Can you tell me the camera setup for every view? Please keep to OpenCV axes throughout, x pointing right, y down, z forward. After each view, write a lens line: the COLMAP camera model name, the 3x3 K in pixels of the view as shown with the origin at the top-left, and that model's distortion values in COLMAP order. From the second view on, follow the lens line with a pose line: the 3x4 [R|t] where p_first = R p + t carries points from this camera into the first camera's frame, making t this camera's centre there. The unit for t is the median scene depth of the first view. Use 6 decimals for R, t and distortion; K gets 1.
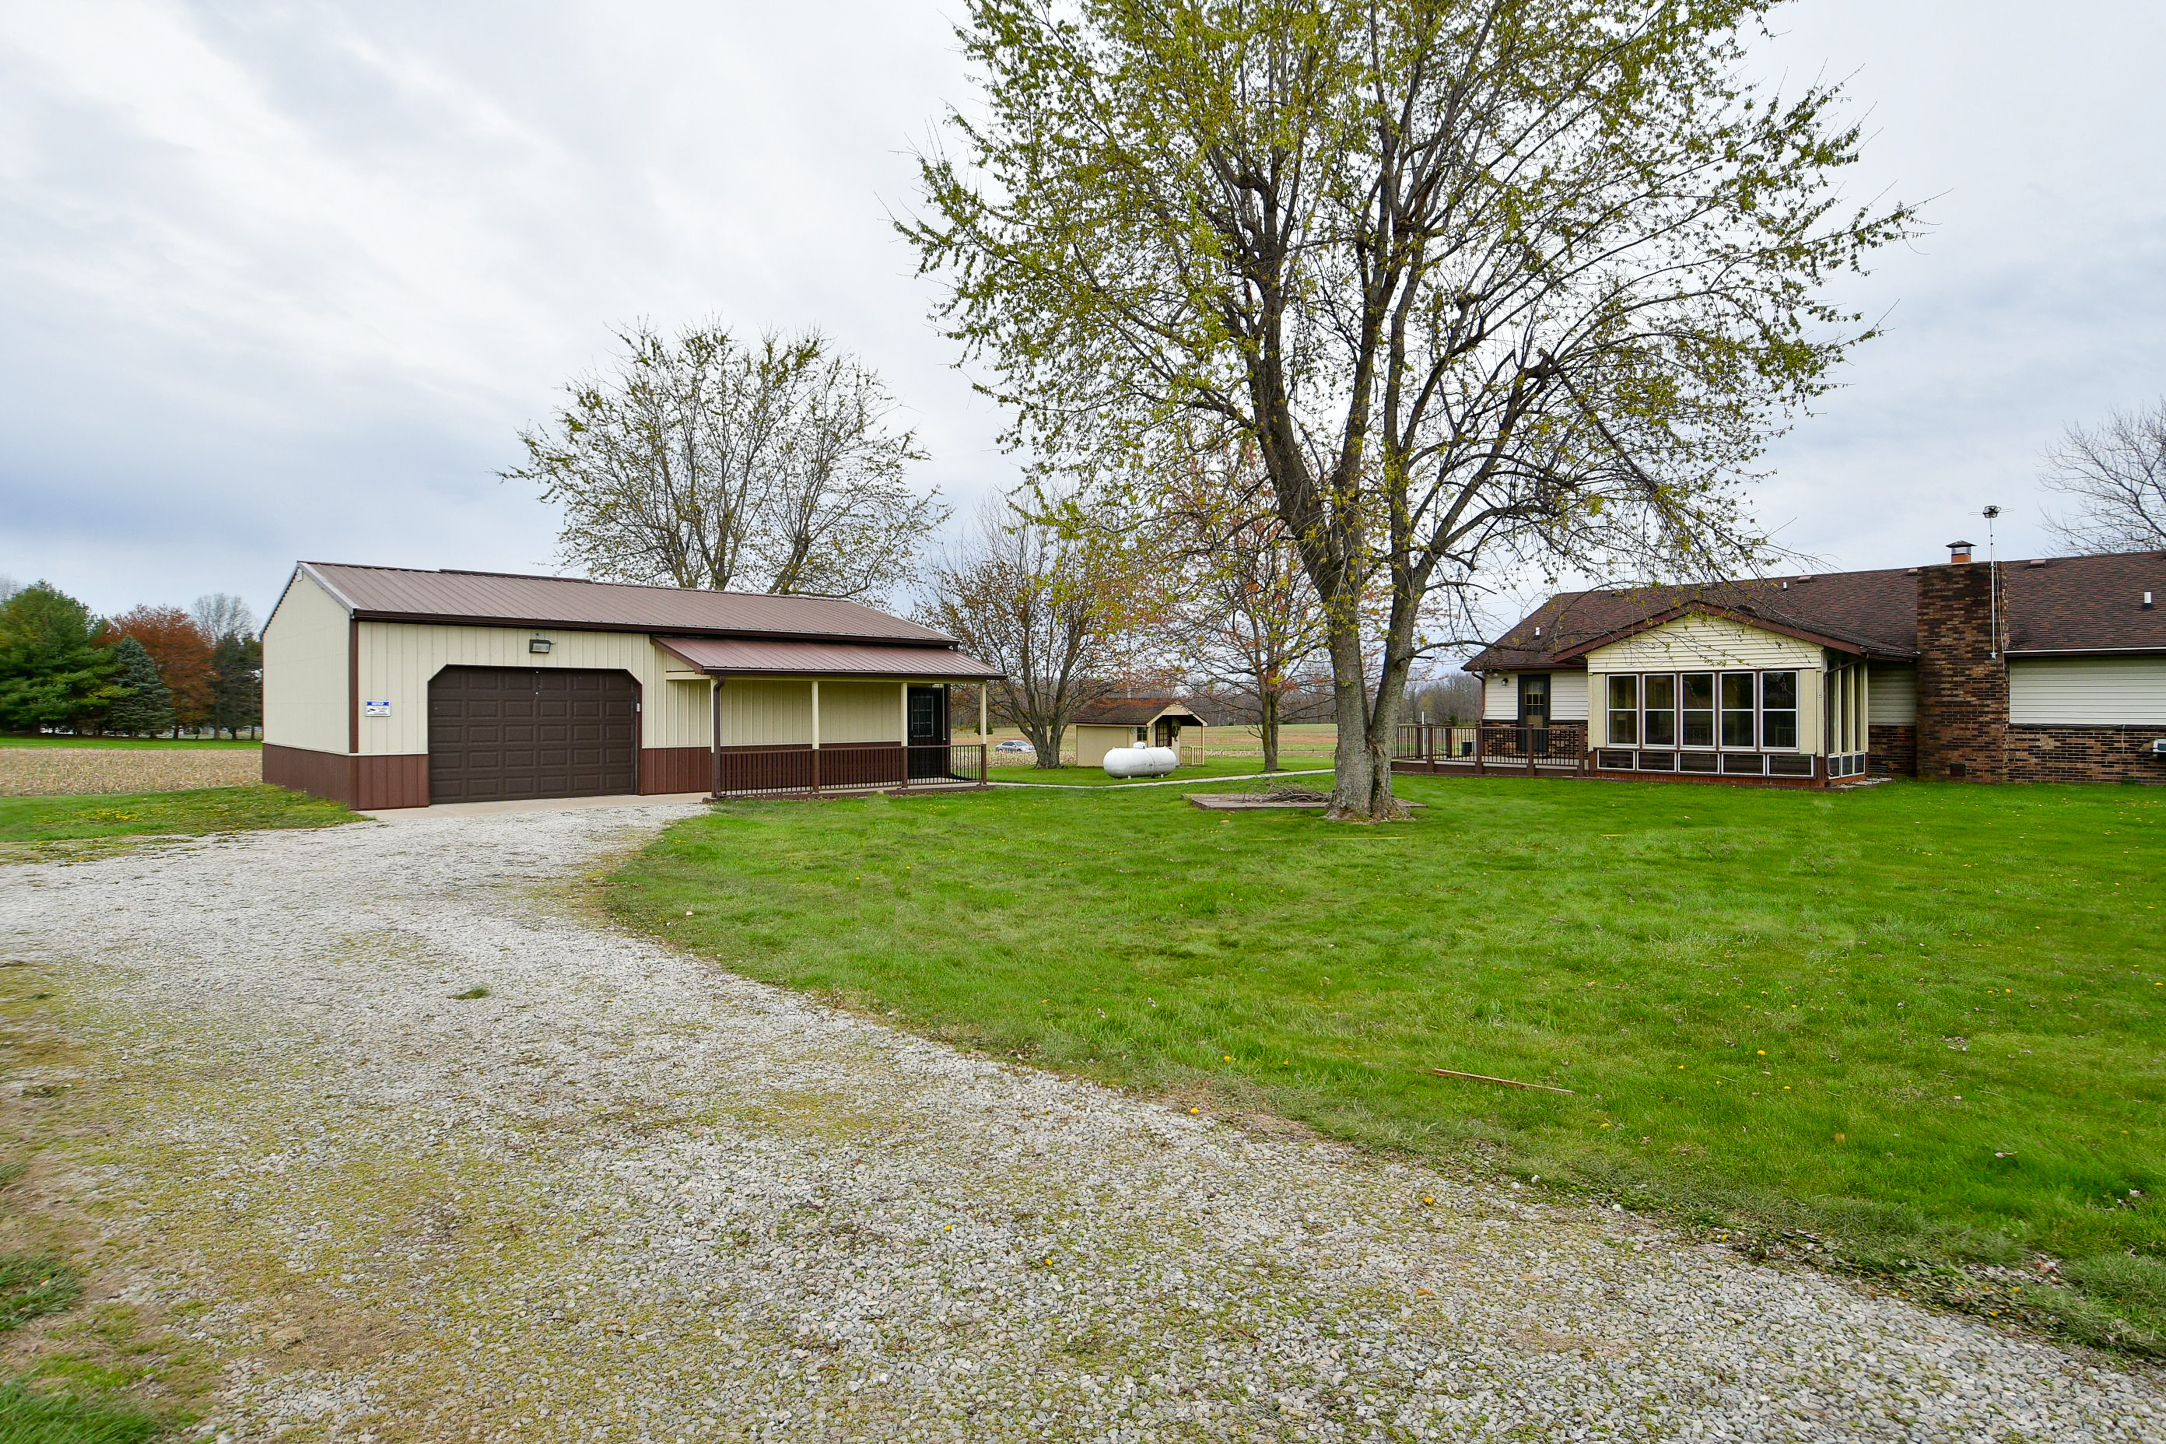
lens RADIAL K [[1126.1, 0, 1095.8], [0, 1126.1, 706.0], [0, 0, 1]] dist [-0.003005, -0.014637]
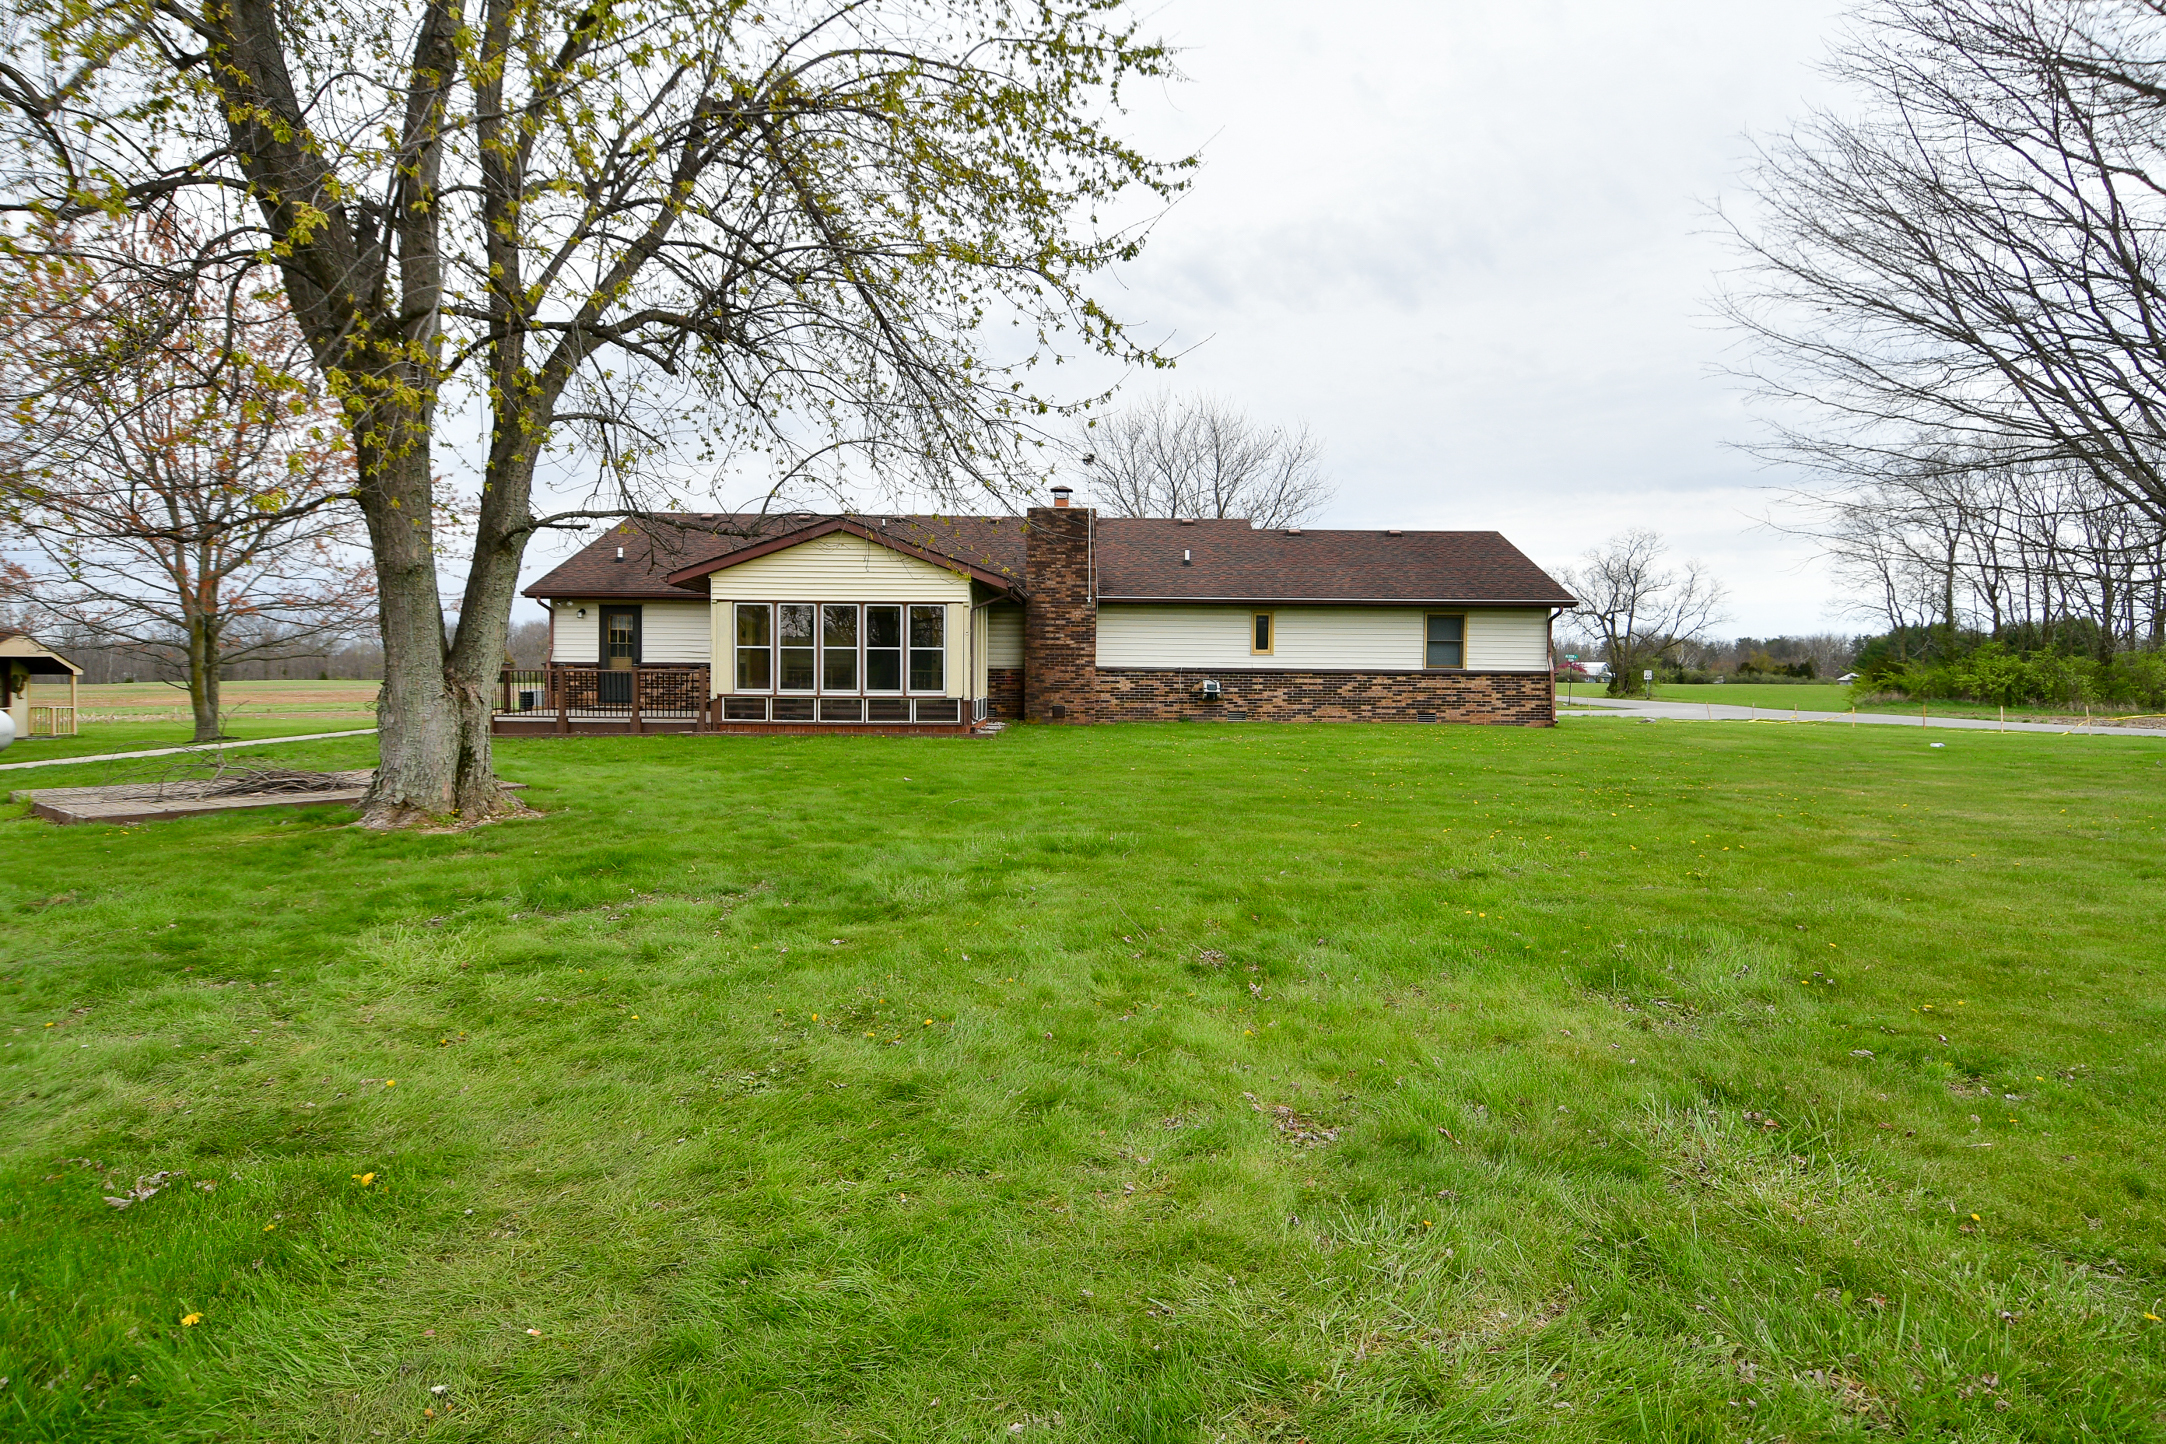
lens RADIAL K [[1126.1, 0, 1087.4], [0, 1126.1, 705.7], [0, 0, 1]] dist [-0.003005, -0.014637]
pose [[0.675597, -0.018530, 0.737039, 0.037313], [-0.009787, 0.999371, 0.034098, 0.017145], [-0.737207, -0.030250, 0.674990, 0.303862]]
